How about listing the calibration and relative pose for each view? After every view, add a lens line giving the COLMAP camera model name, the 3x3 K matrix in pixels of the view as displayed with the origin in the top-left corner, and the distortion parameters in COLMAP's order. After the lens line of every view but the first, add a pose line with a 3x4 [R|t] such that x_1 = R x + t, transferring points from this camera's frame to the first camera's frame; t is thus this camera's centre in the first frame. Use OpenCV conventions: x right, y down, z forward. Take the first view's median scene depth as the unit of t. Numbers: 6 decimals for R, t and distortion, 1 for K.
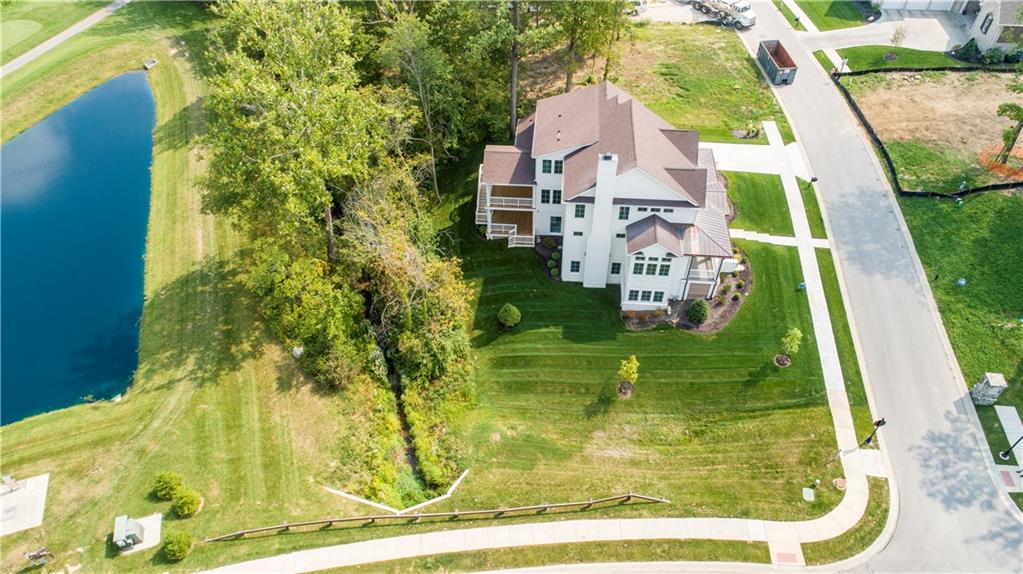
lens RADIAL K [[686.4, 0, 511.5], [0, 686.4, 287.0], [0, 0, 1]] dist [-0.018375, 0.016945]
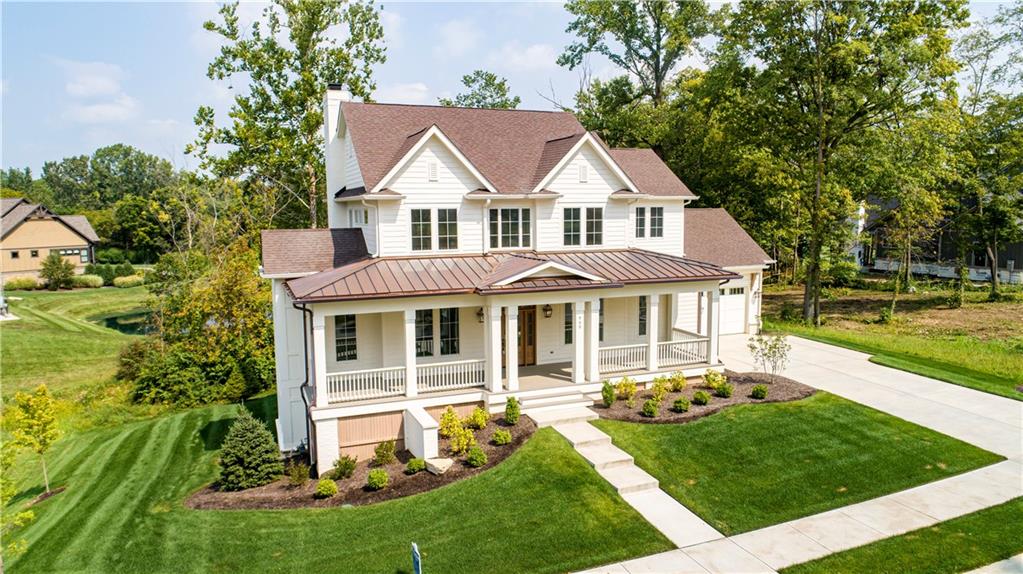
lens RADIAL K [[686.4, 0, 511.5], [0, 686.4, 287.0], [0, 0, 1]] dist [-0.018375, 0.016945]
pose [[0.441521, 0.108721, -0.890640, 0.639139], [-0.643159, 0.730479, -0.229666, -0.037120], [0.625624, 0.674226, 0.392446, 0.883972]]
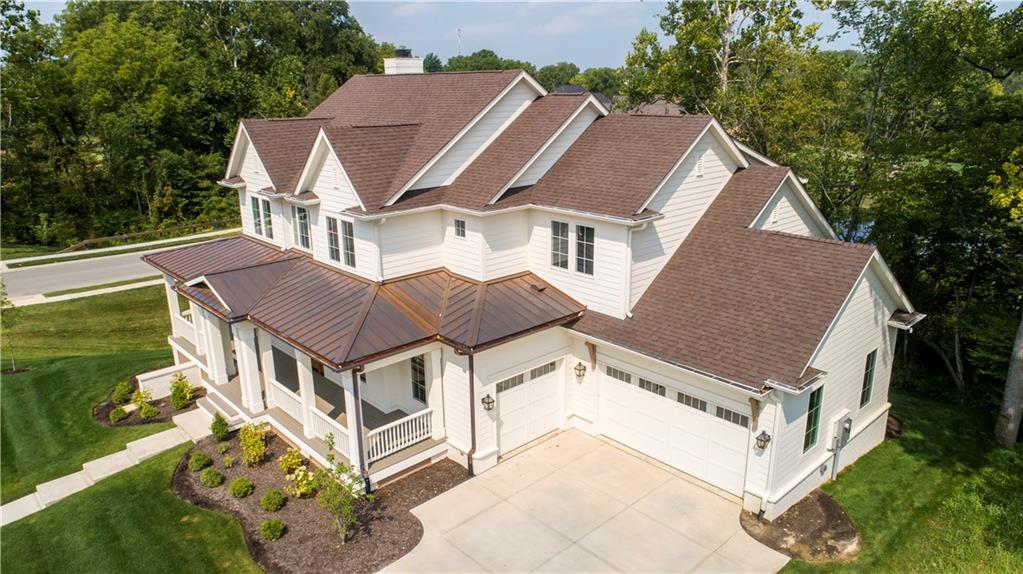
lens RADIAL K [[686.4, 0, 511.5], [0, 686.4, 287.0], [0, 0, 1]] dist [-0.018375, 0.016945]
pose [[-0.676145, 0.220957, -0.702855, 0.465786], [-0.519342, 0.533731, 0.667394, -0.459323], [0.522601, 0.816278, -0.246128, 1.205995]]
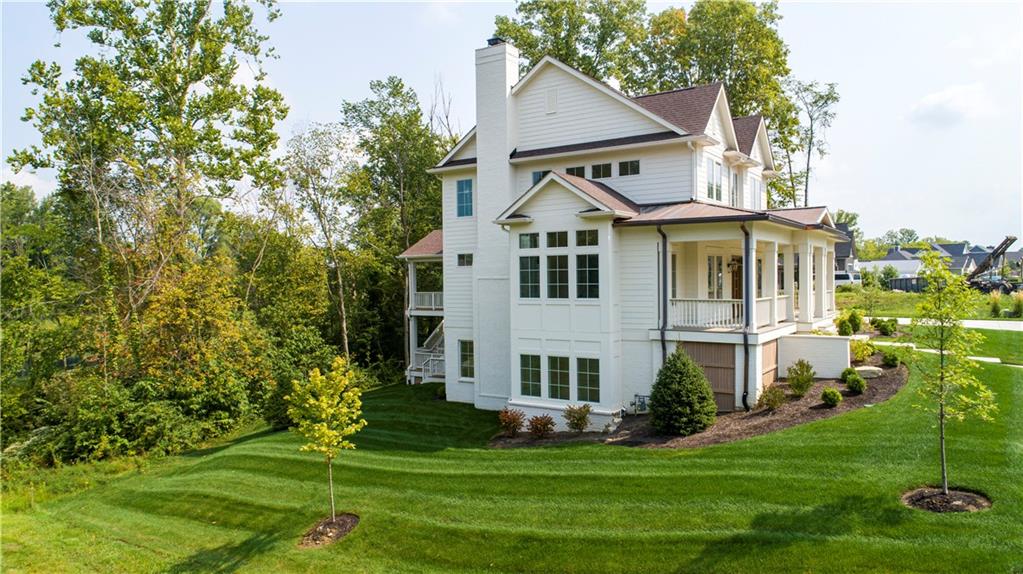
lens RADIAL K [[686.4, 0, 511.5], [0, 686.4, 287.0], [0, 0, 1]] dist [-0.018375, 0.016945]
pose [[0.874344, 0.004354, -0.485288, 0.358776], [-0.346960, 0.704778, -0.618795, 0.220431], [0.339325, 0.709415, 0.617729, 0.737680]]
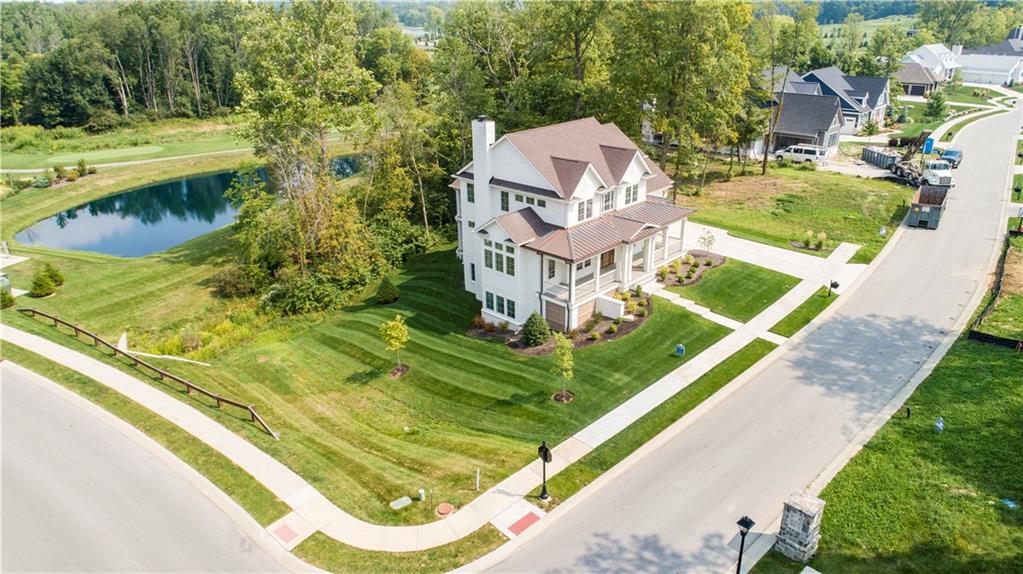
lens RADIAL K [[686.4, 0, 511.5], [0, 686.4, 287.0], [0, 0, 1]] dist [-0.018375, 0.016945]
pose [[0.776244, 0.240136, -0.582907, 0.693964], [-0.449251, 0.859377, -0.244225, 0.193689], [0.442289, 0.451449, 0.774967, 0.359566]]
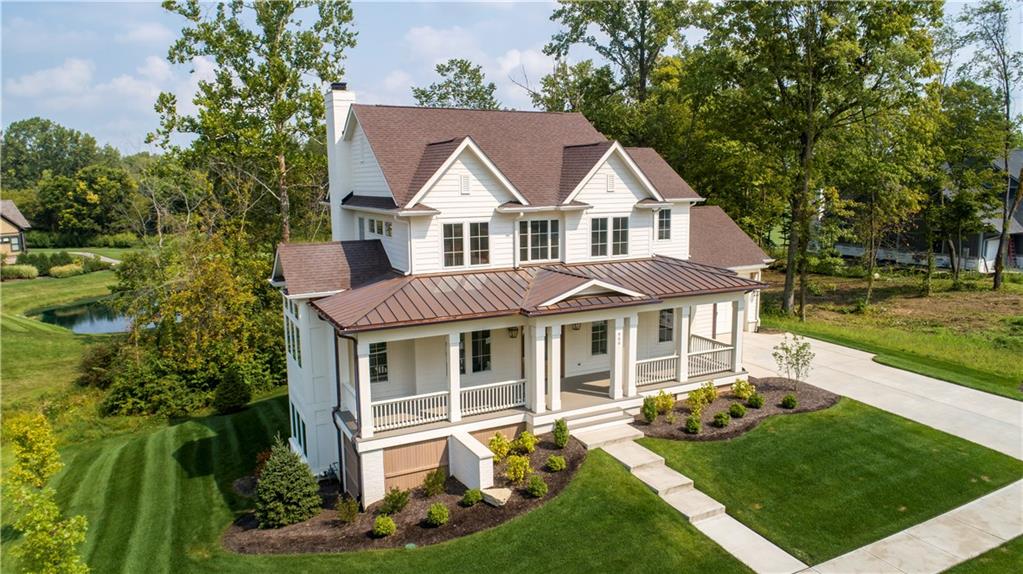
lens RADIAL K [[686.4, 0, 511.5], [0, 686.4, 287.0], [0, 0, 1]] dist [-0.018375, 0.016945]
pose [[0.521708, 0.135269, -0.842332, 0.601537], [-0.611211, 0.748090, -0.258425, -0.022566], [0.595183, 0.649665, 0.472962, 0.838995]]
